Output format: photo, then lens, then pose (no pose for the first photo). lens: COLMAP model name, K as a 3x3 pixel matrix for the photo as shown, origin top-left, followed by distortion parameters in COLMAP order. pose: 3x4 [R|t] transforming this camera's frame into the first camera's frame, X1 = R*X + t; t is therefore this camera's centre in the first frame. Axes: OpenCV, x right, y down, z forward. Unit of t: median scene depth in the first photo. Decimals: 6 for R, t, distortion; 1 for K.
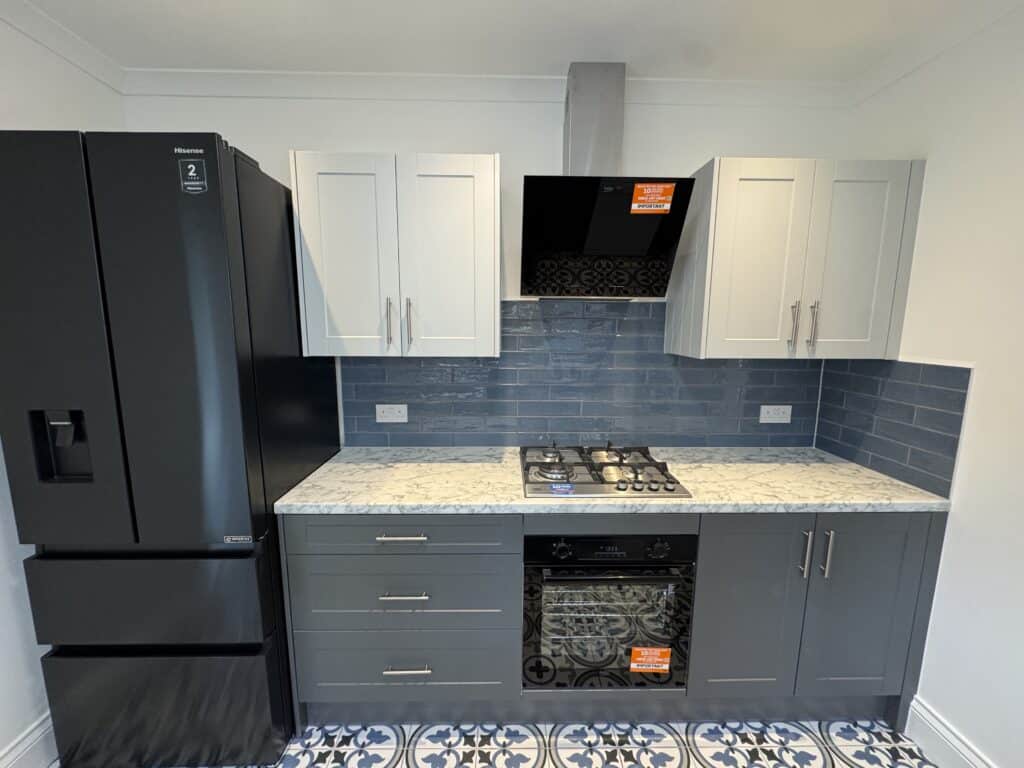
lens RADIAL K [[408.0, 0, 510.5], [0, 408.0, 382.0], [0, 0, 1]] dist [-0.002069, -0.000261]
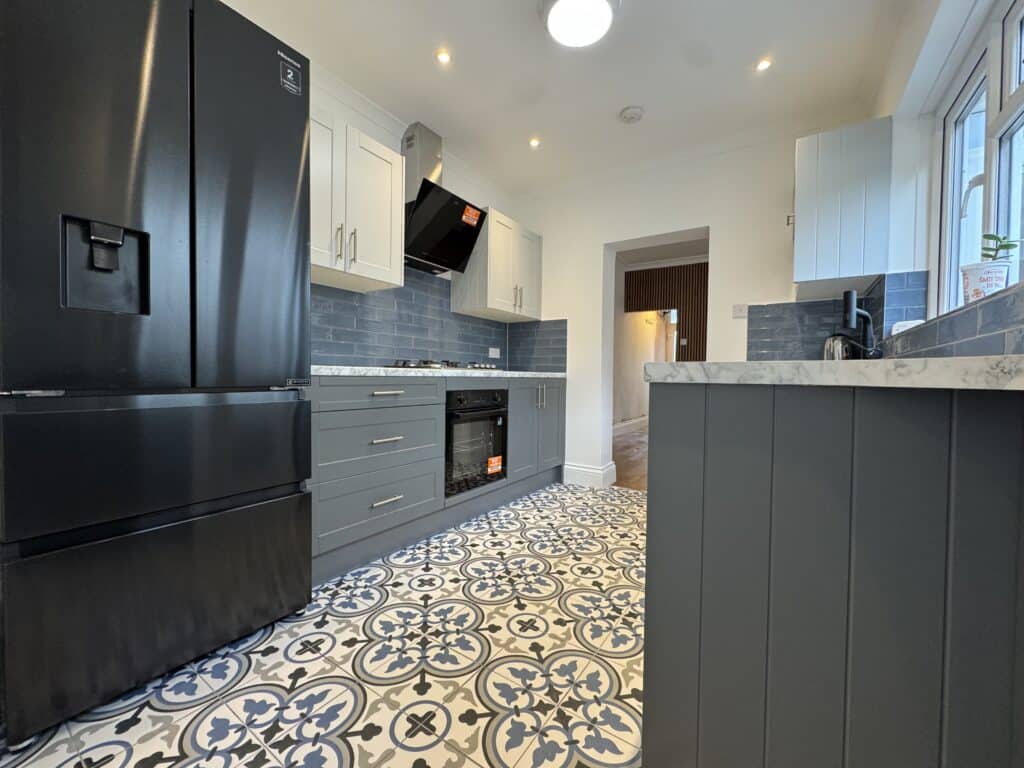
lens RADIAL K [[408.0, 0, 510.5], [0, 408.0, 382.0], [0, 0, 1]] dist [-0.002069, -0.000261]
pose [[0.577028, -0.009648, 0.816668, -1.053272], [0.107629, 0.992108, -0.064326, 0.435279], [-0.809602, 0.125015, 0.573512, -0.125840]]
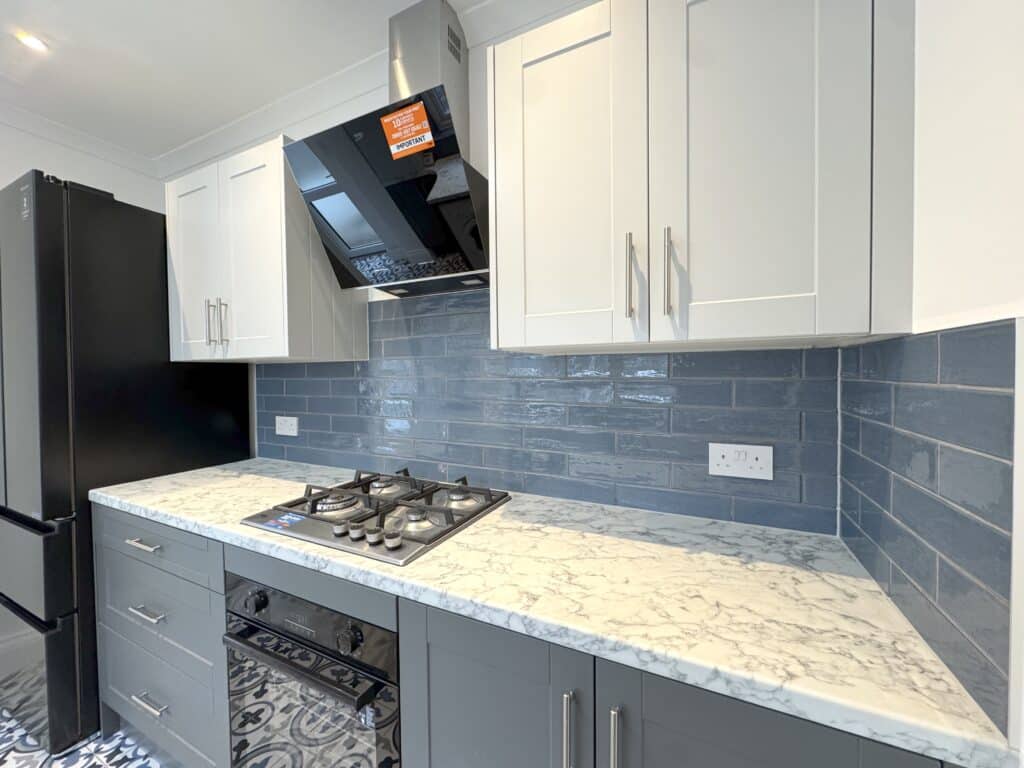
lens RADIAL K [[408.0, 0, 510.5], [0, 408.0, 382.0], [0, 0, 1]] dist [-0.002069, -0.000261]
pose [[0.886165, -0.004136, -0.463351, 0.820327], [-0.052447, 0.992639, -0.109168, 0.064733], [0.460392, 0.121042, 0.879425, 0.477990]]
